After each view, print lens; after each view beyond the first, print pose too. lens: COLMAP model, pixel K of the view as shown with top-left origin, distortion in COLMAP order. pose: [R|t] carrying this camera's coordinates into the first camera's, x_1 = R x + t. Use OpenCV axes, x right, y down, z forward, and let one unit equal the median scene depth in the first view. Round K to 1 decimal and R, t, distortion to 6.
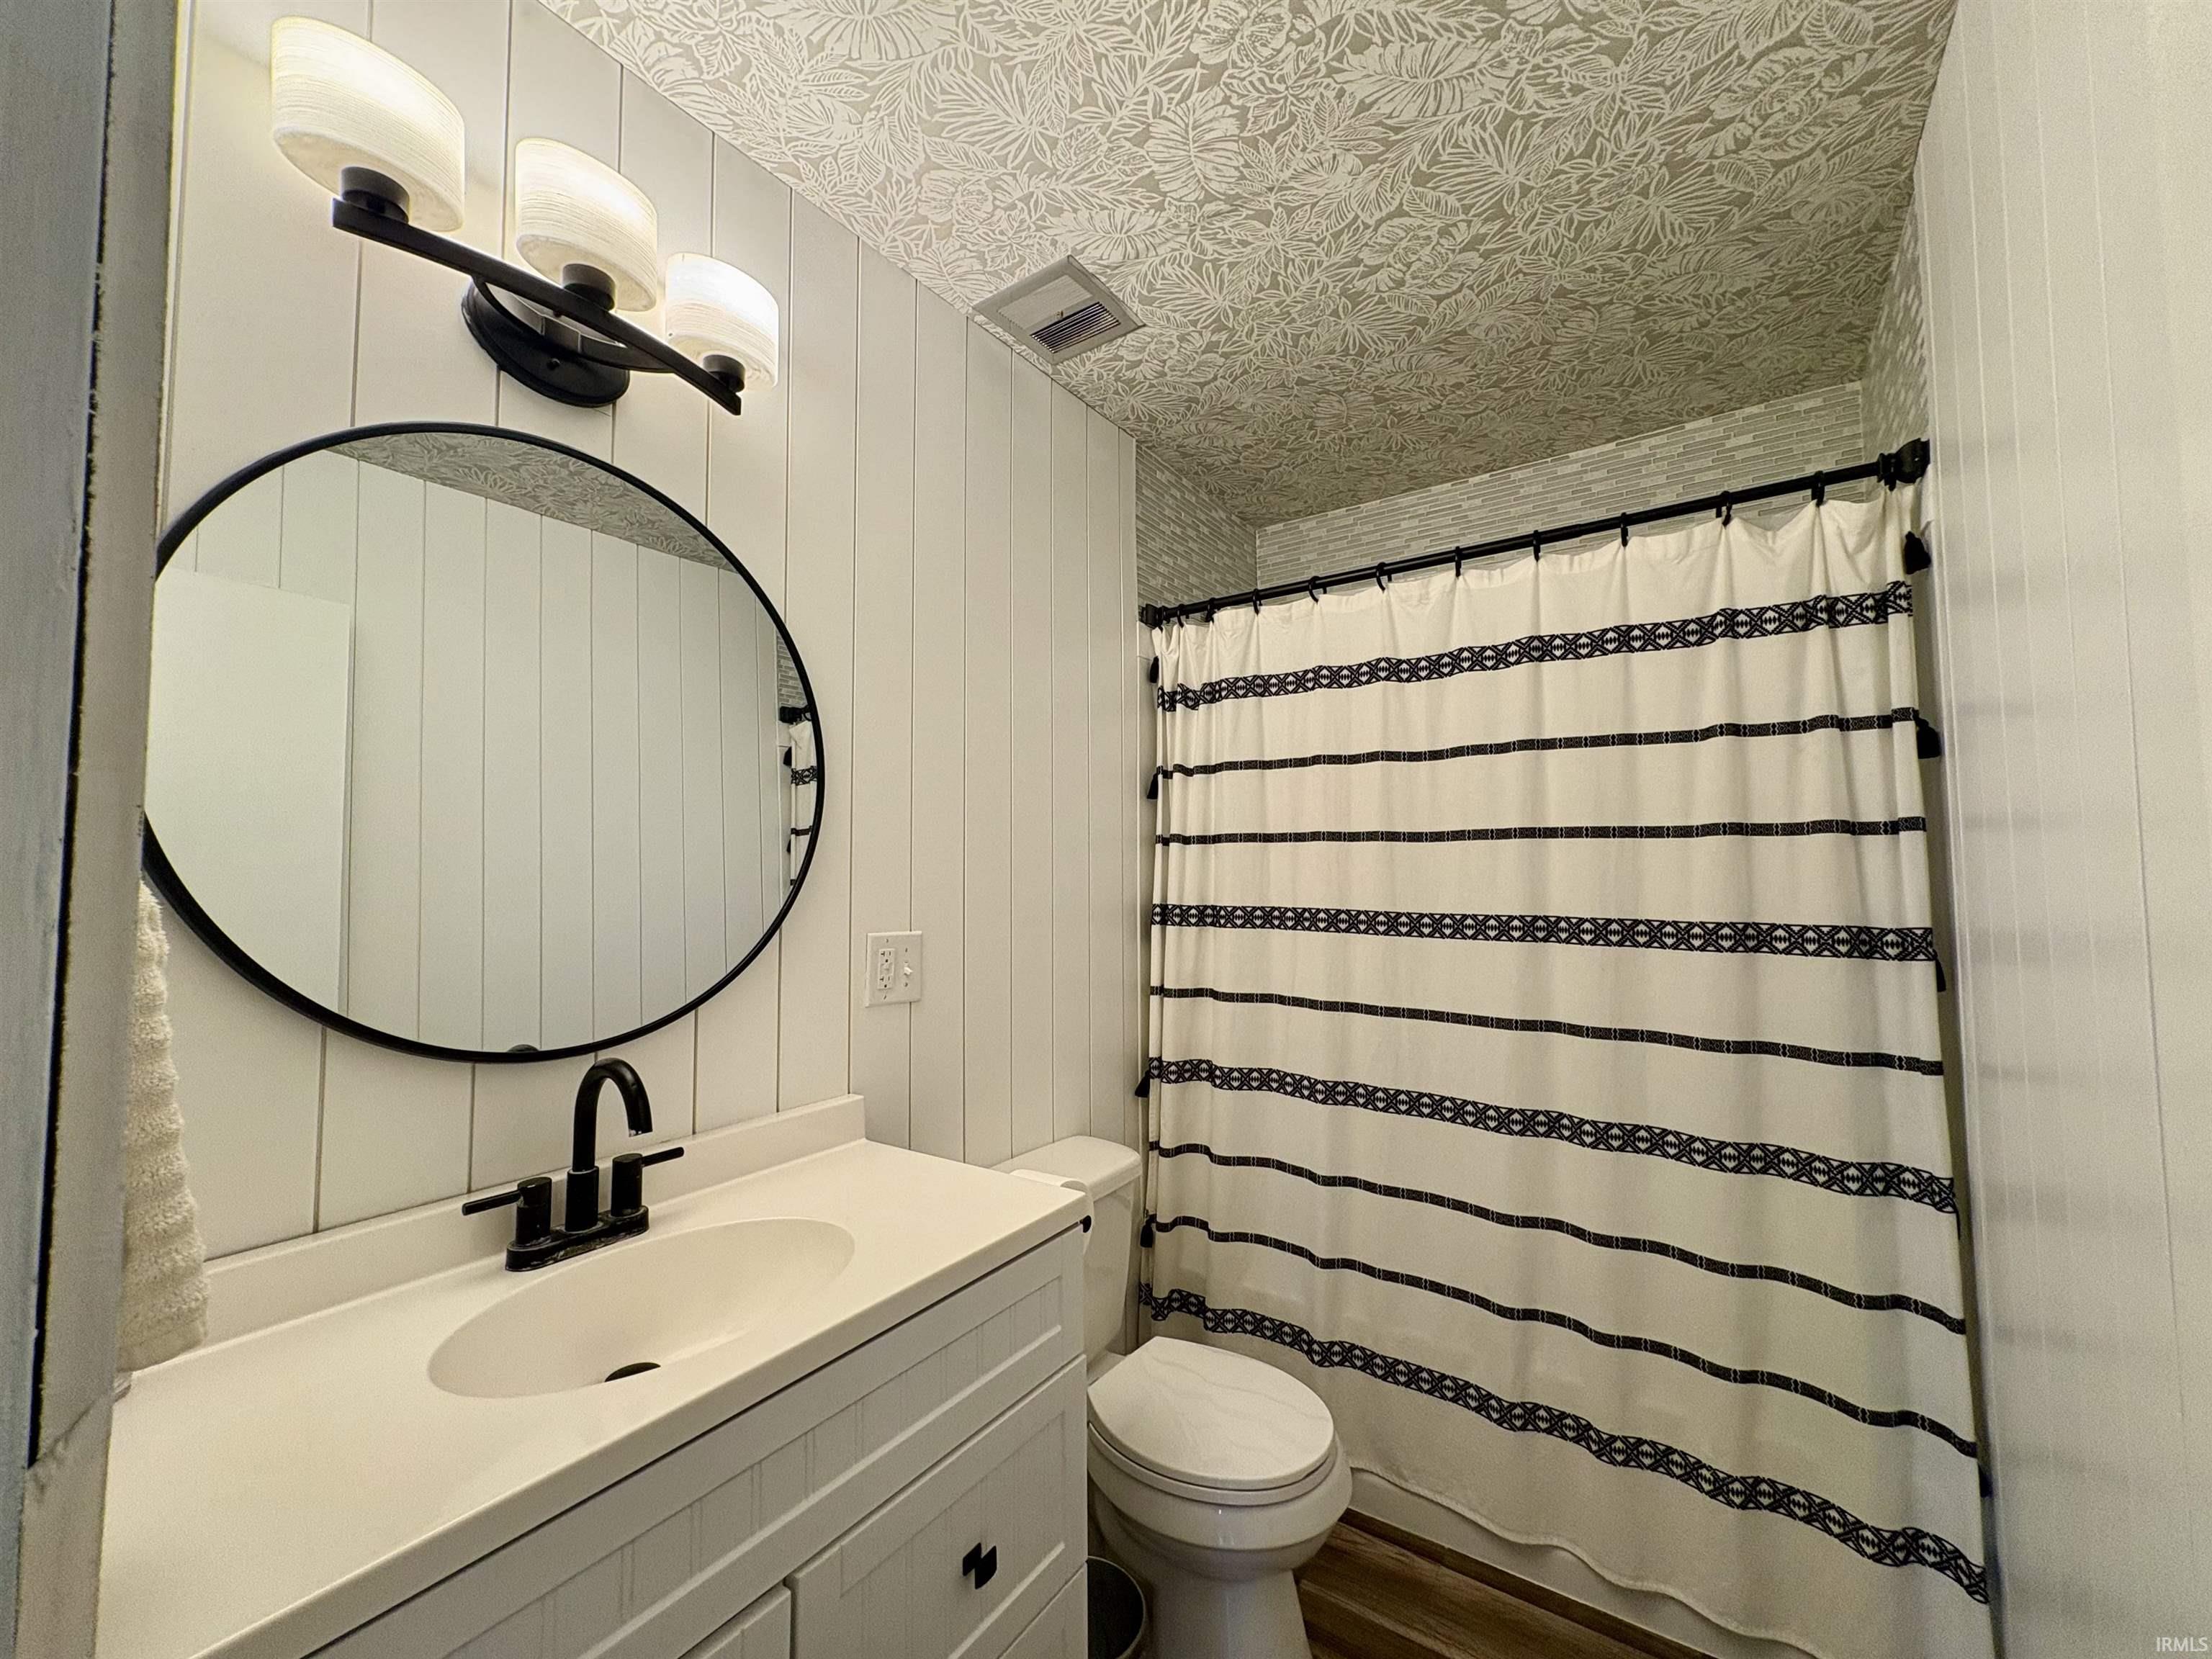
lens RADIAL K [[880.2, 0, 1107.5], [0, 880.2, 828.0], [0, 0, 1]] dist [0.001903, -0.000350]
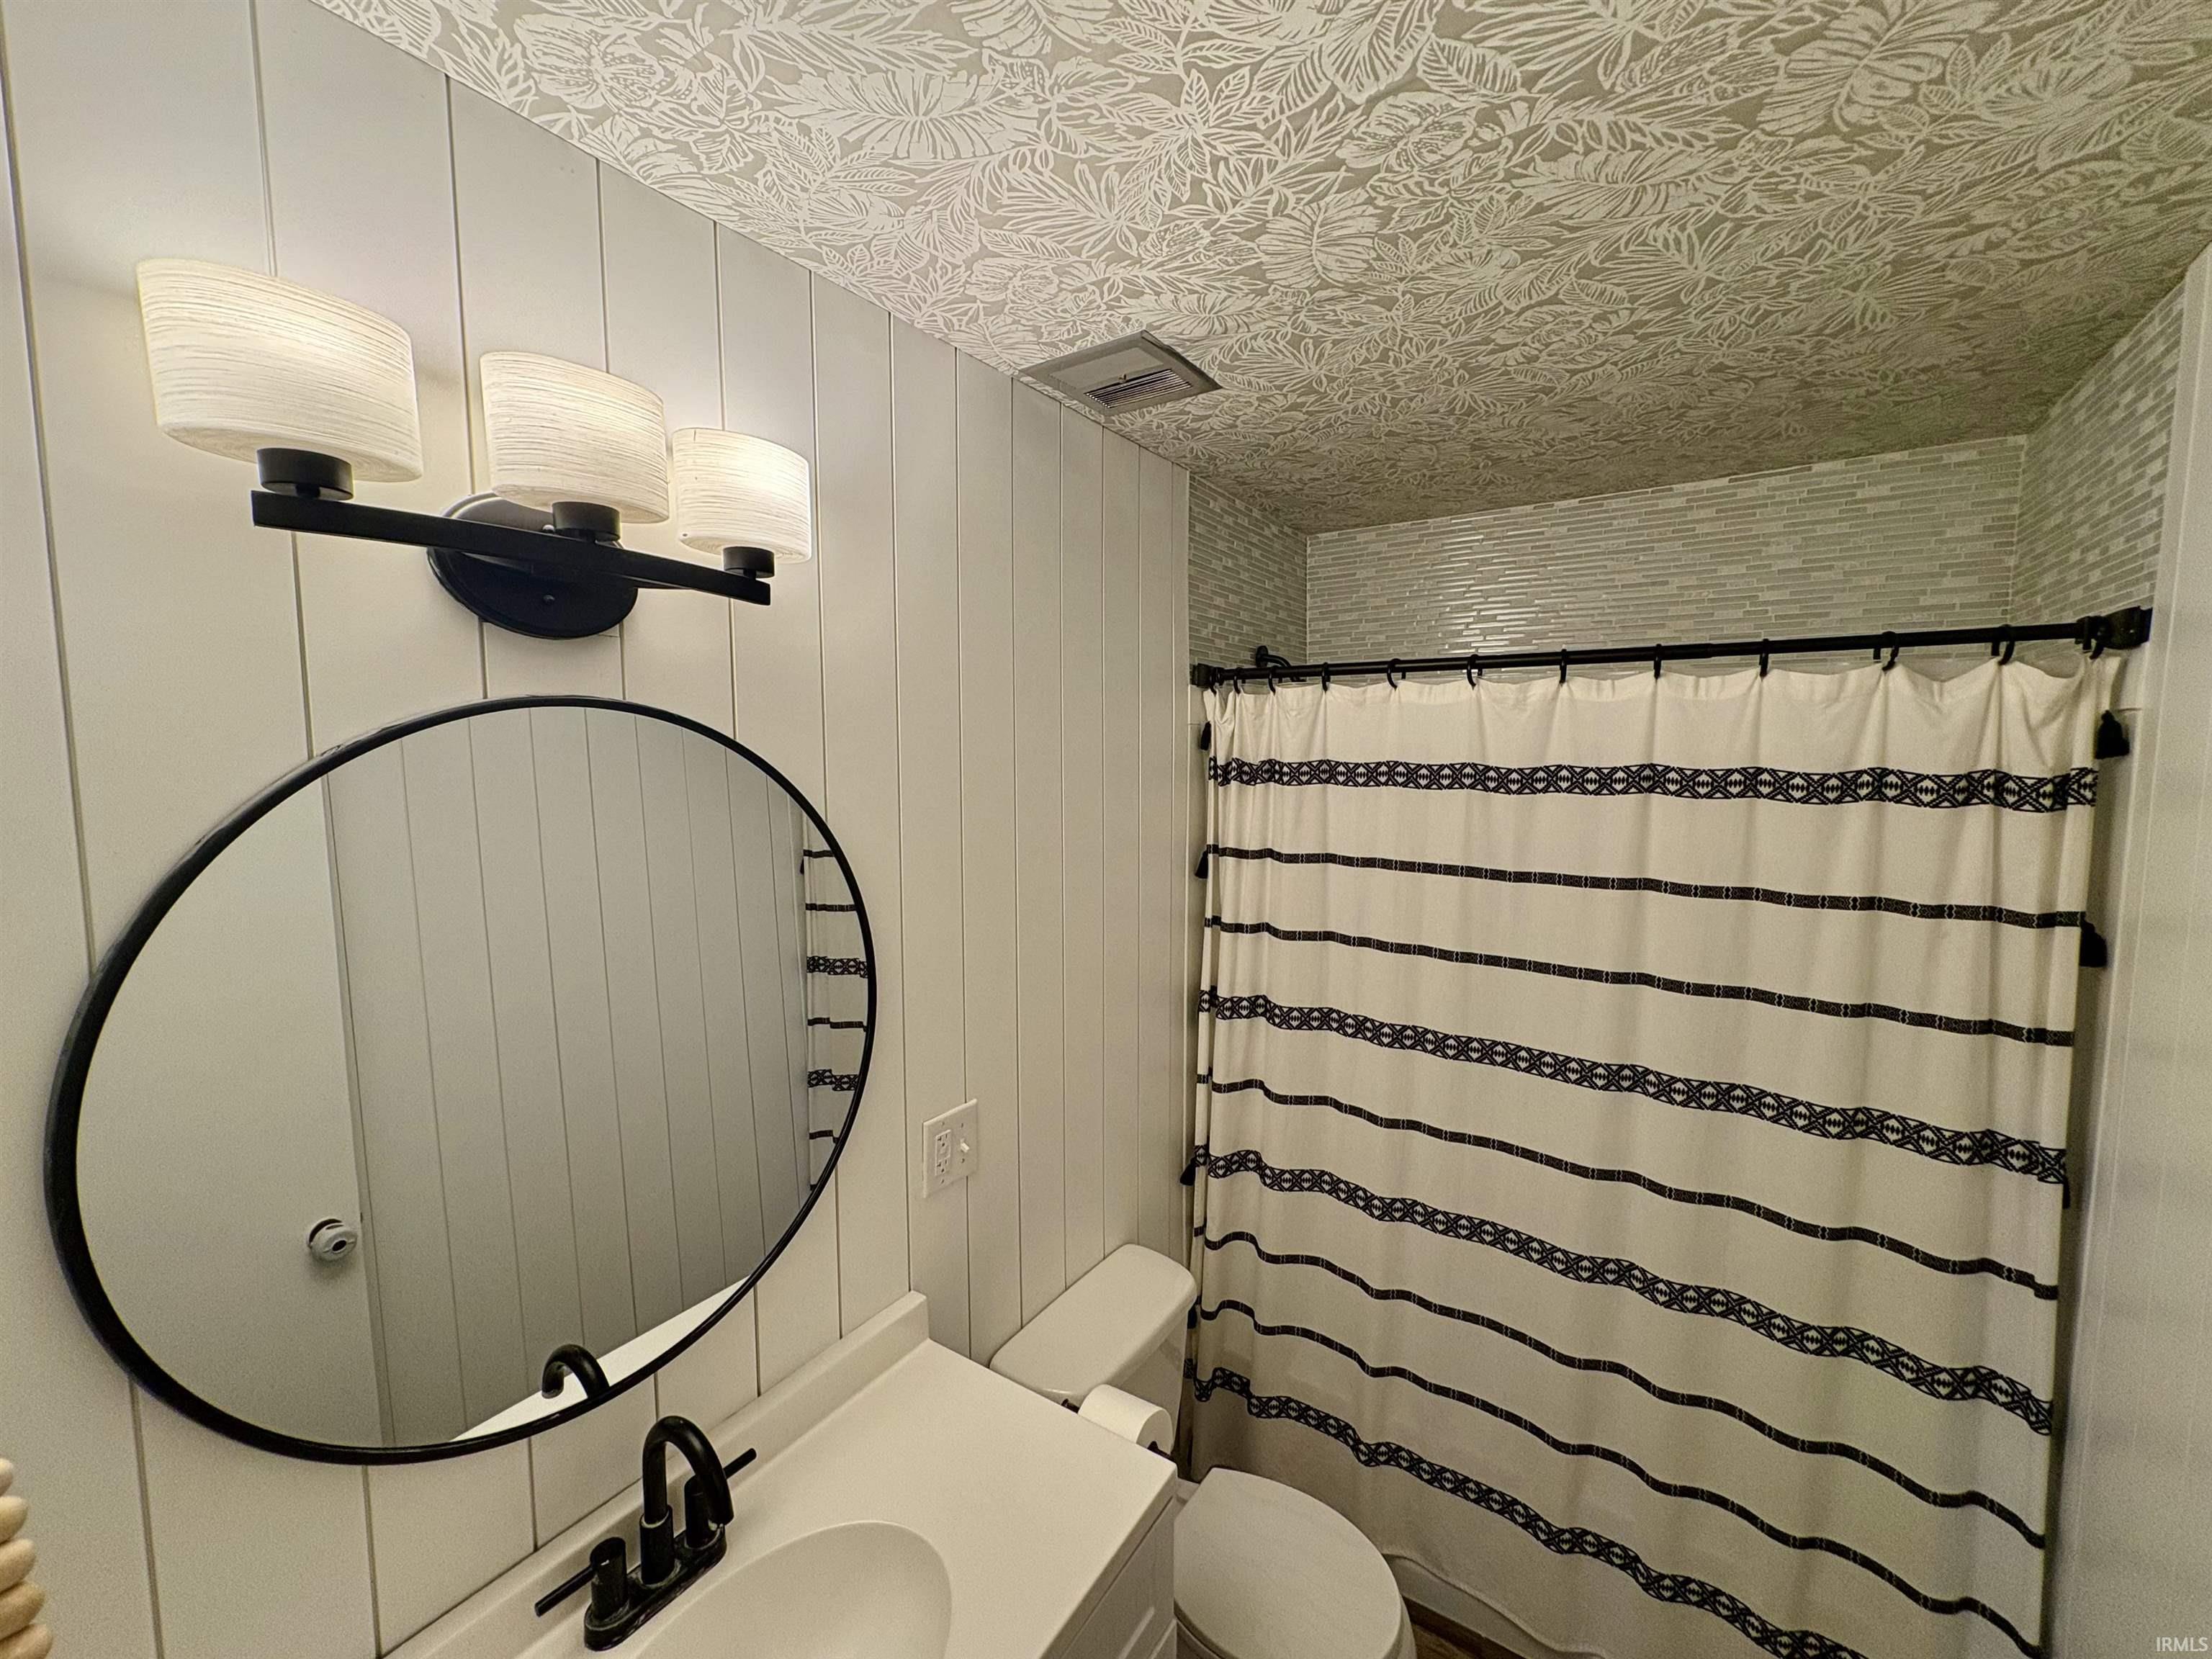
lens RADIAL K [[880.2, 0, 1107.5], [0, 880.2, 828.0], [0, 0, 1]] dist [0.001903, -0.000350]
pose [[0.999904, 0.003677, 0.013372, -0.089969], [-0.005539, 0.989855, 0.141971, -0.316873], [-0.012714, -0.142031, 0.989780, 0.118542]]
